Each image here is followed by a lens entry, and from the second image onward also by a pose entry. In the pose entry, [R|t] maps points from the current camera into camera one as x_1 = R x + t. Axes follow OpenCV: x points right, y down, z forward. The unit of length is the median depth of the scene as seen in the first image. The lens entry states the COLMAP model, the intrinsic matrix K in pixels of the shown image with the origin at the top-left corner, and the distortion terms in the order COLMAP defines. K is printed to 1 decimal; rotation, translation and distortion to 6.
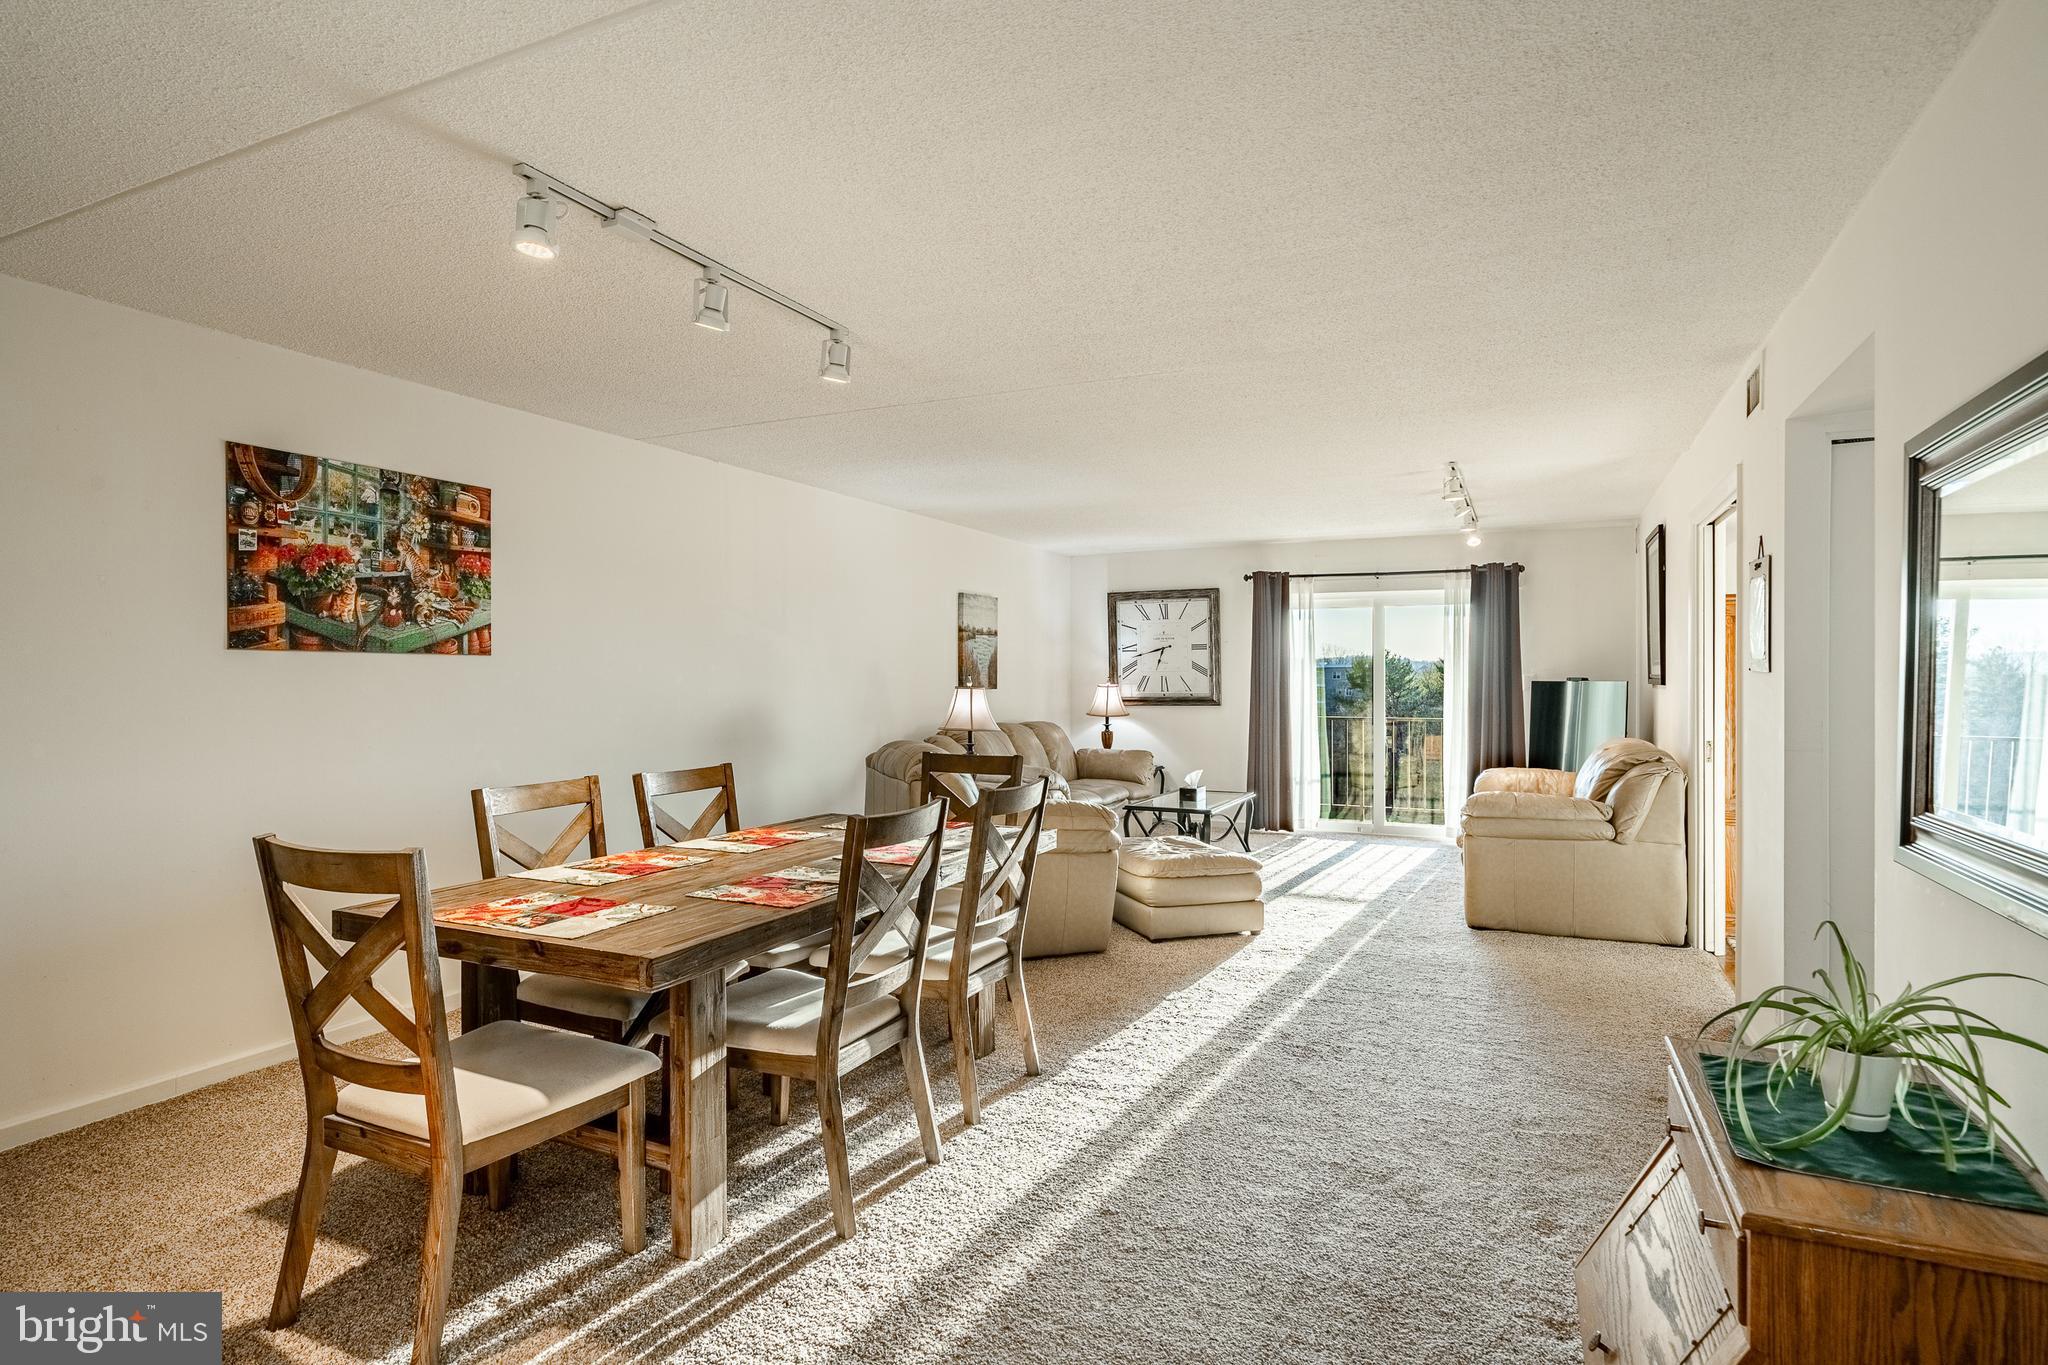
lens RADIAL K [[1071.4, 0, 1014.3], [0, 1071.4, 681.0], [0, 0, 1]] dist [-0.004626, 0.003438]
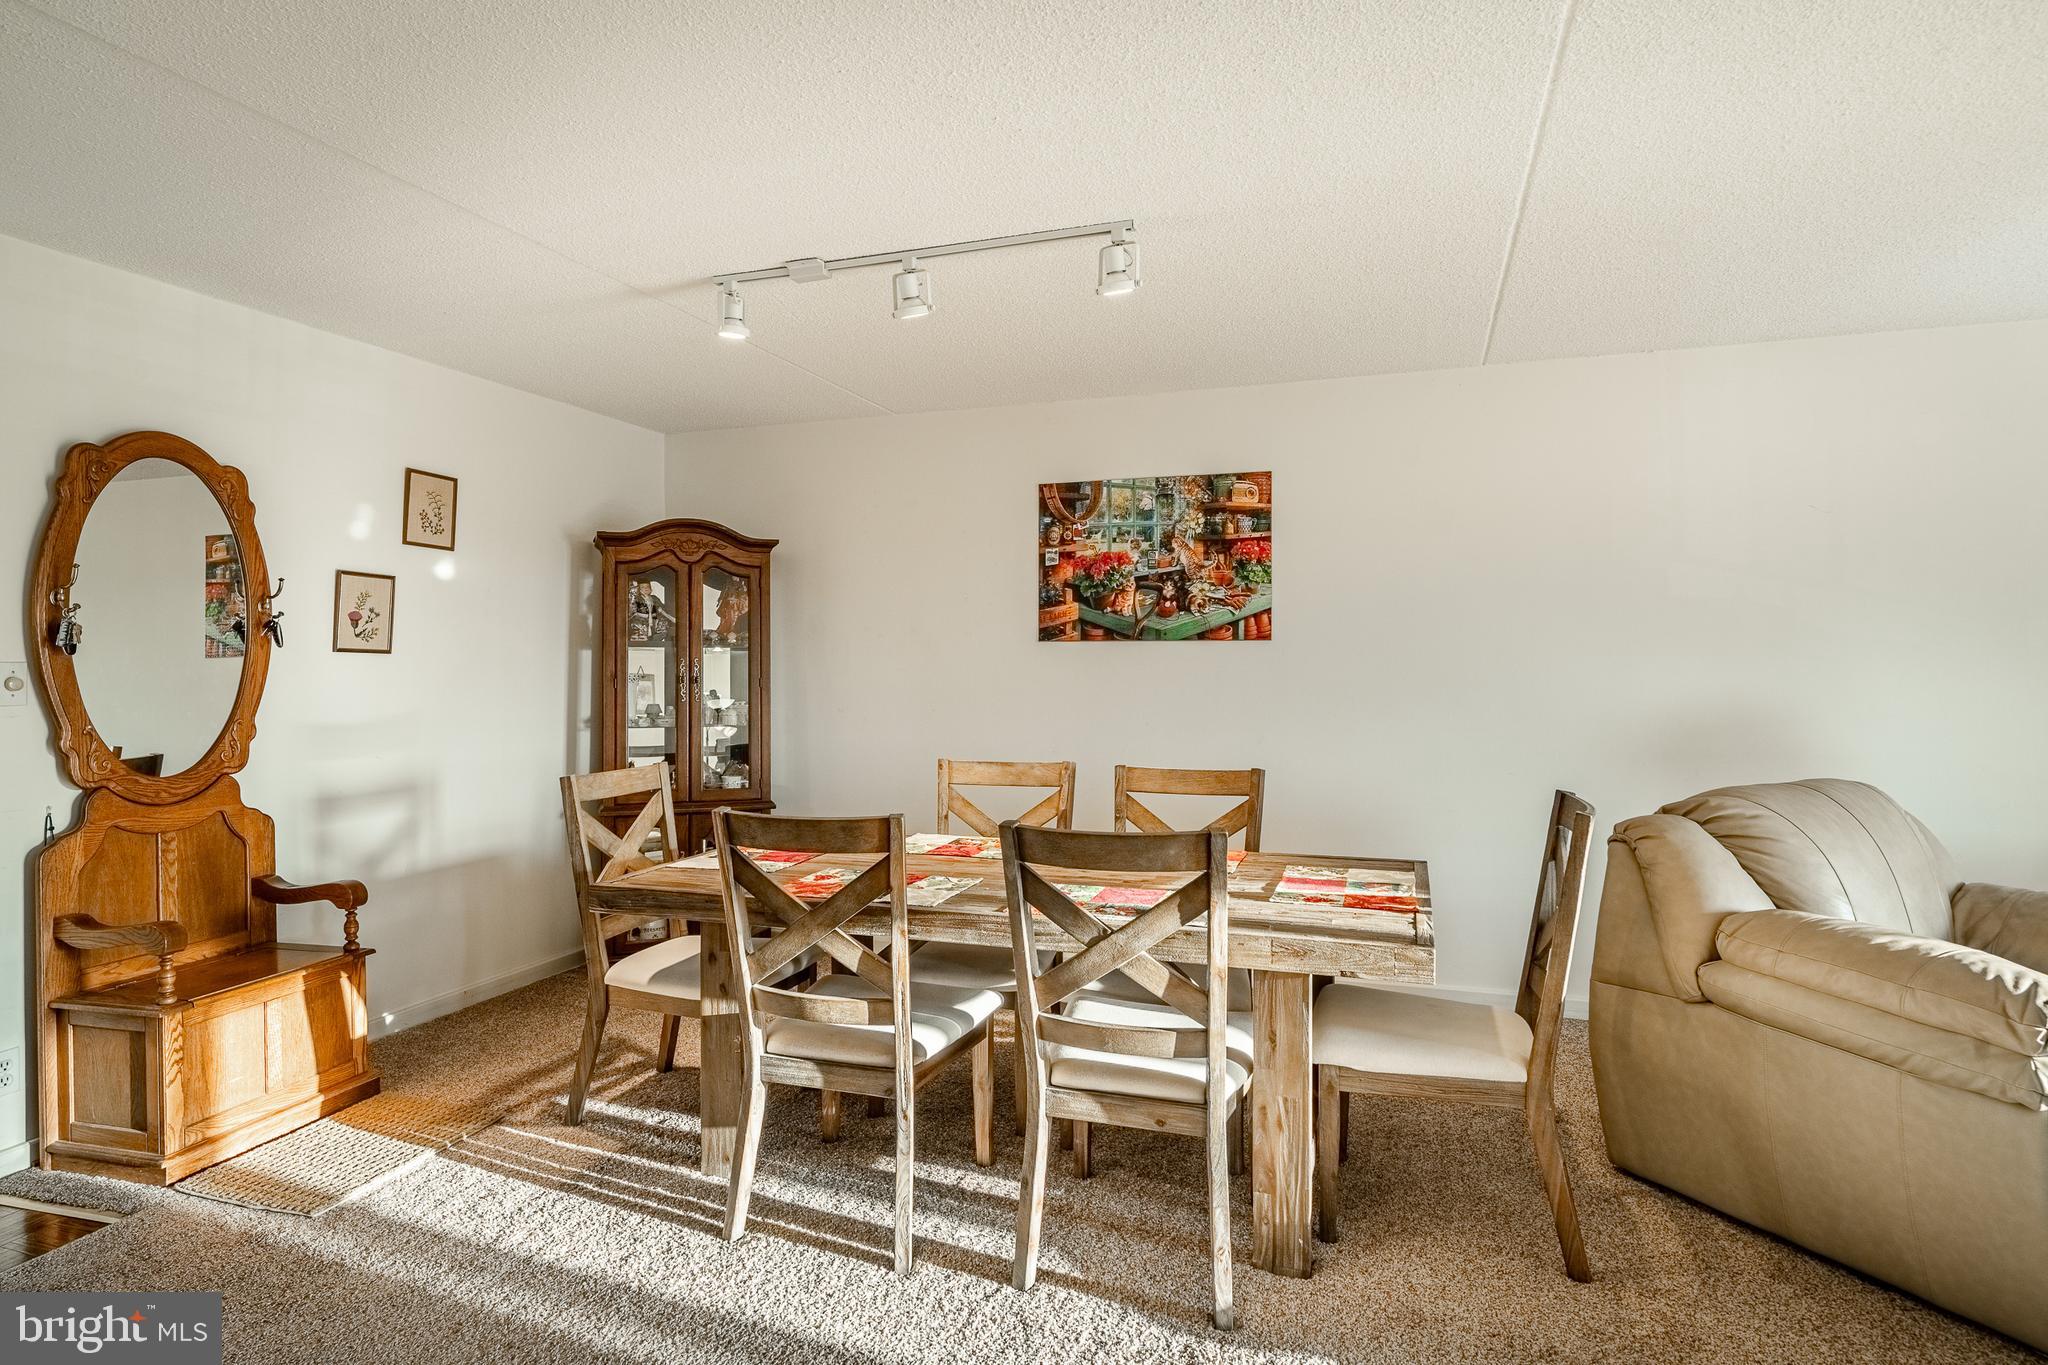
lens RADIAL K [[1125.6, 0, 1013.1], [0, 1125.6, 645.2], [0, 0, 1]] dist [-0.003577, 0.001383]
pose [[0.111576, -0.013052, -0.993670, 0.533452], [-0.000725, 0.999912, -0.013215, -0.005696], [0.993756, 0.002195, 0.111557, 0.676349]]
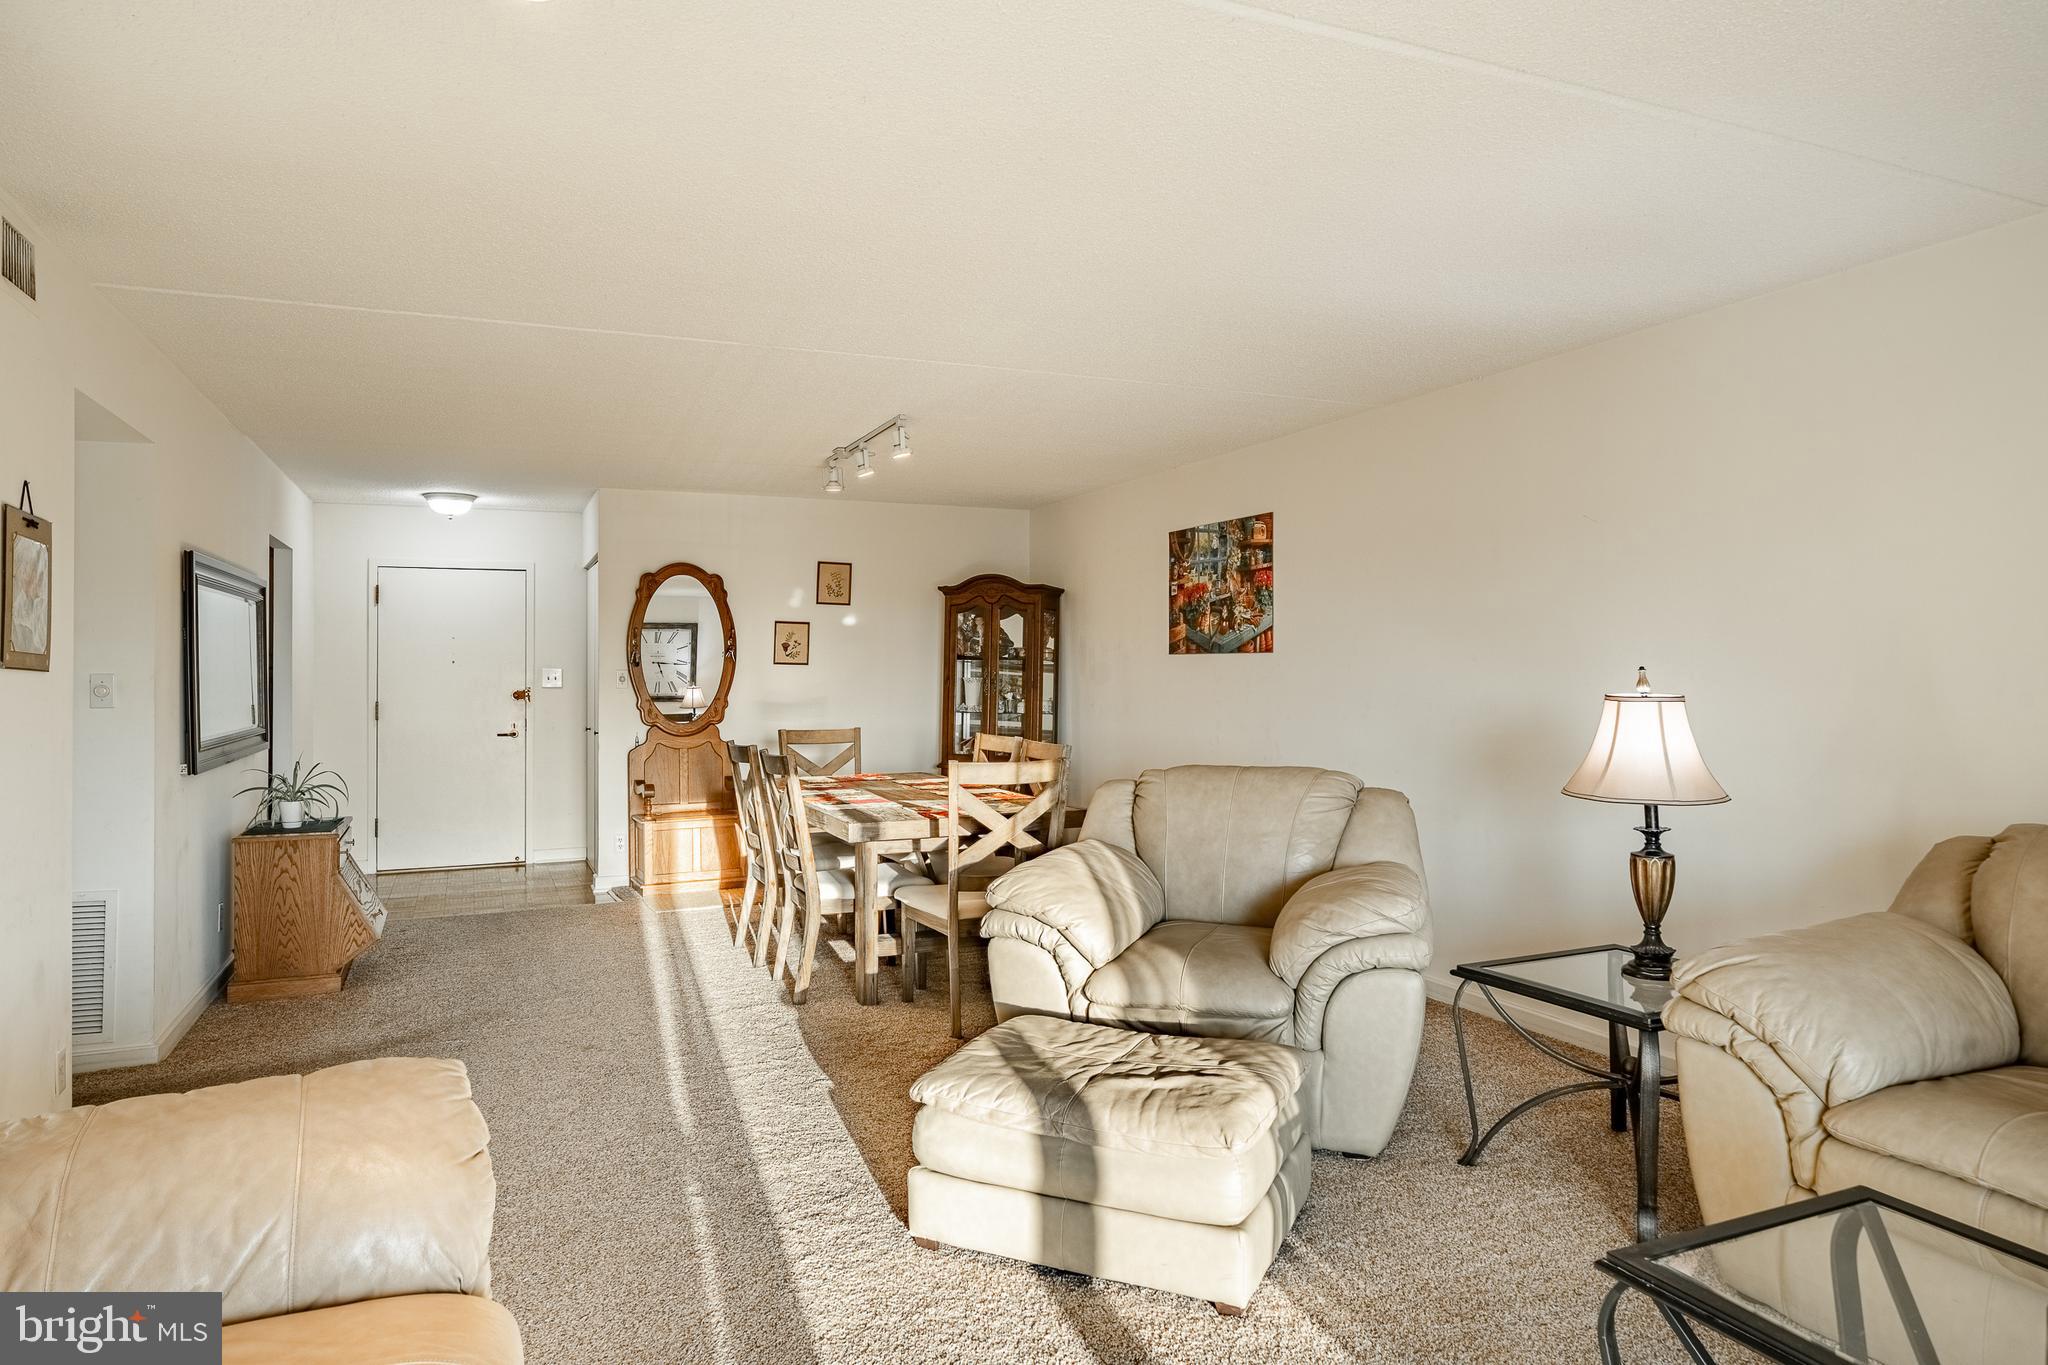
lens RADIAL K [[1232.1, 0, 1017.8], [0, 1232.1, 651.3], [0, 0, 1]] dist [-0.008815, 0.005874]
pose [[-0.651203, -0.007956, -0.758862, 0.761176], [0.000569, 0.999940, -0.010972, -0.010722], [0.758903, -0.007577, -0.651159, 1.744559]]
